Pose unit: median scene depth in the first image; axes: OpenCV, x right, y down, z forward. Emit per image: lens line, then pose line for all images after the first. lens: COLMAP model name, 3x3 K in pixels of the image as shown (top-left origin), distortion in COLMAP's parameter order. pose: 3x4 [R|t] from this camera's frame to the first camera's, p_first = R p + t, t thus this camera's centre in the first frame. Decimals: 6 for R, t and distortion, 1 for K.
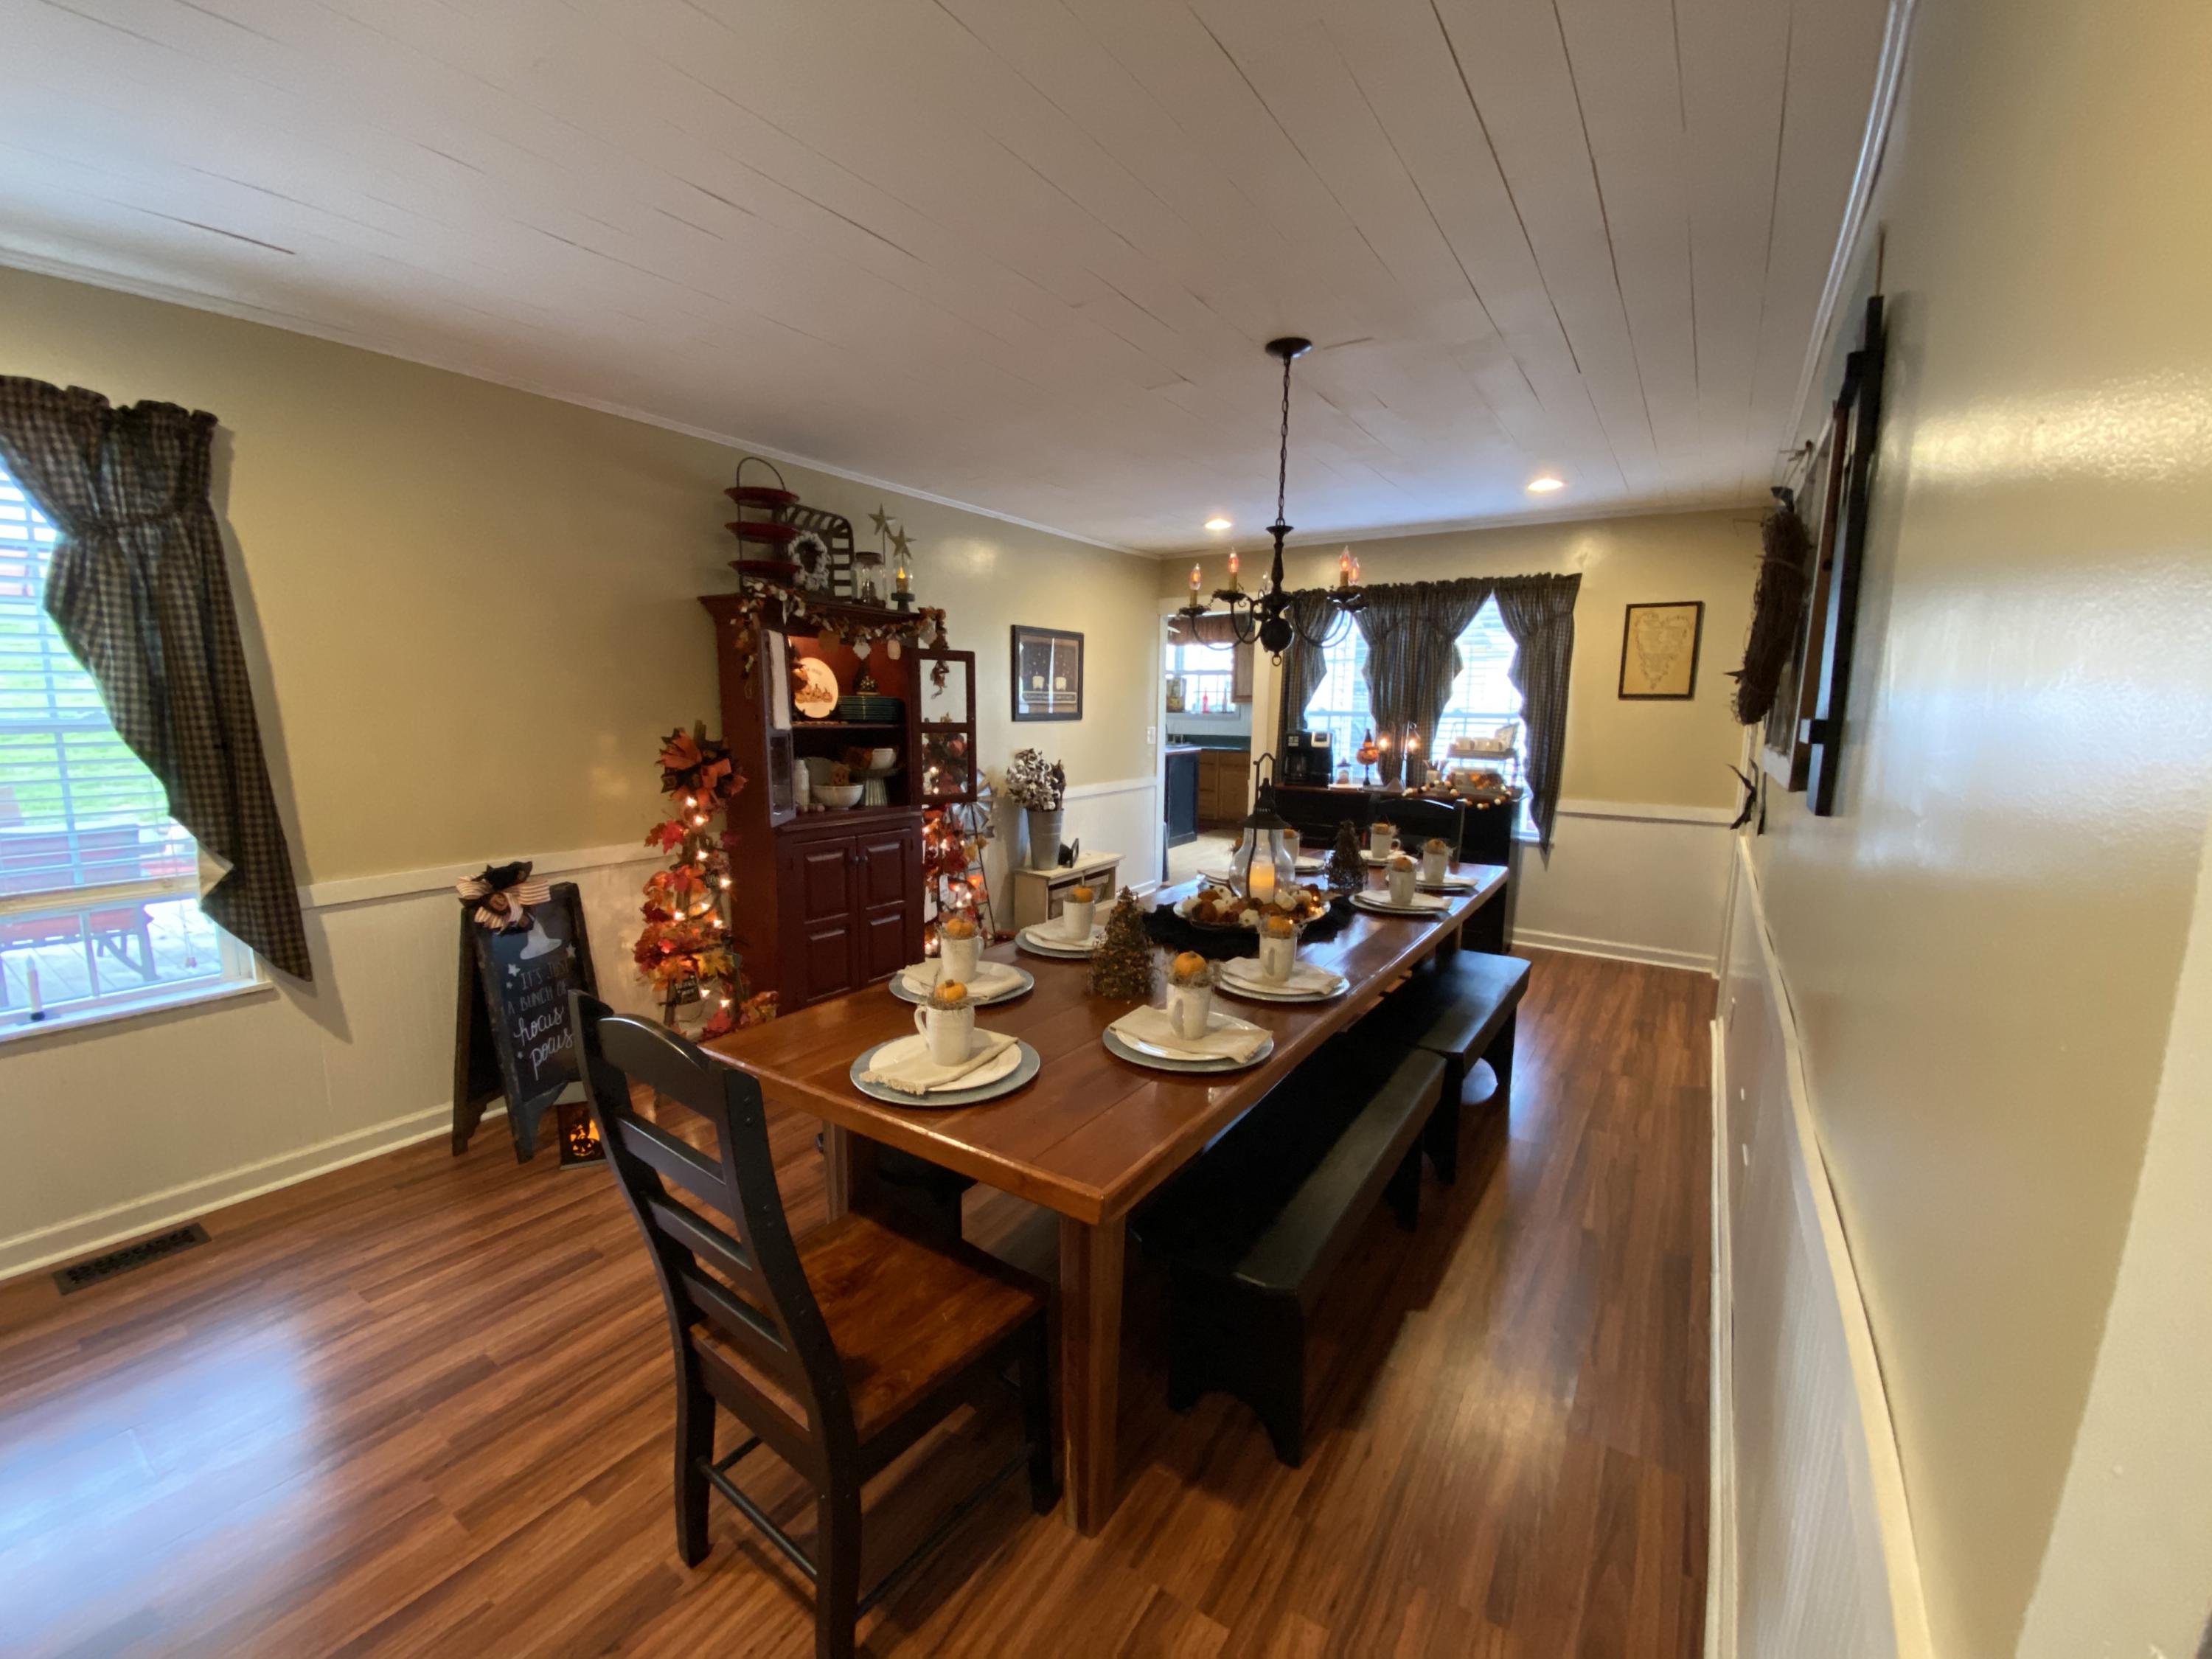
lens RADIAL K [[877.9, 0, 1106.0], [0, 877.9, 829.5], [0, 0, 1]] dist [0.000849, -0.000037]
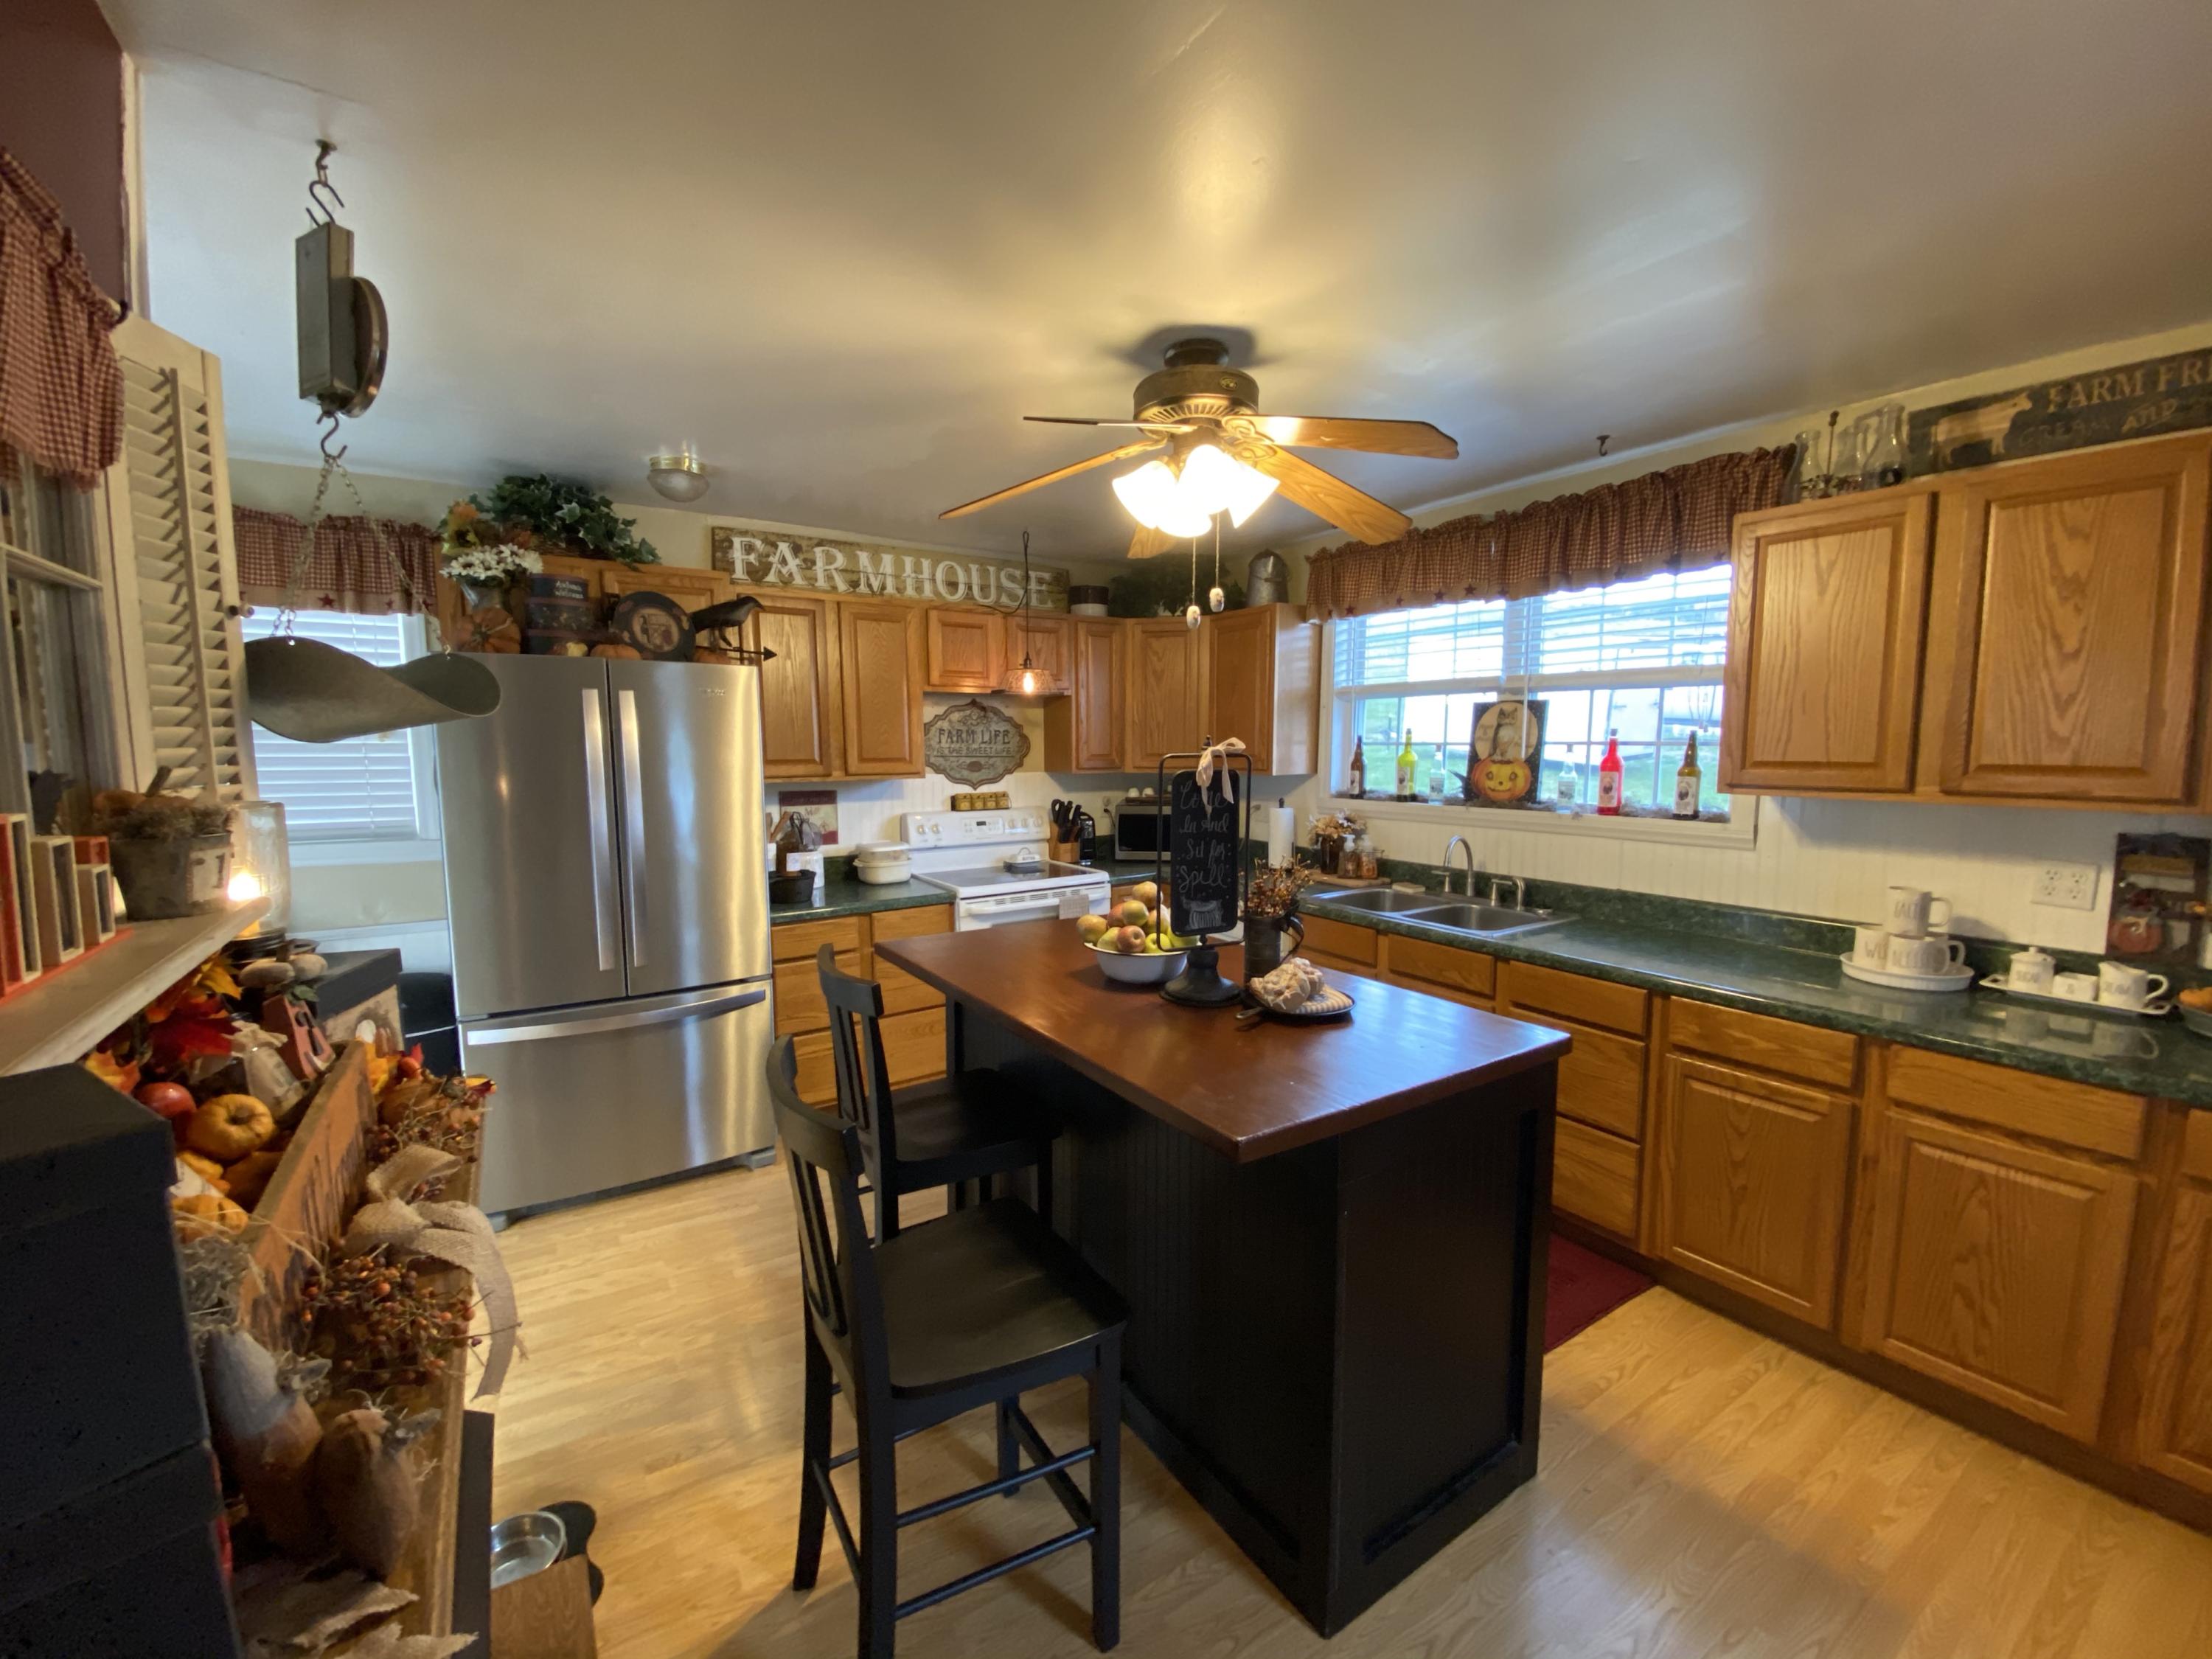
lens RADIAL K [[877.9, 0, 1106.0], [0, 877.9, 829.5], [0, 0, 1]] dist [0.000849, -0.000037]
pose [[-0.356672, 0.081018, -0.930710, 0.435973], [-0.149721, 0.978399, 0.142546, -0.149365], [0.922154, 0.190189, -0.336838, 0.971287]]
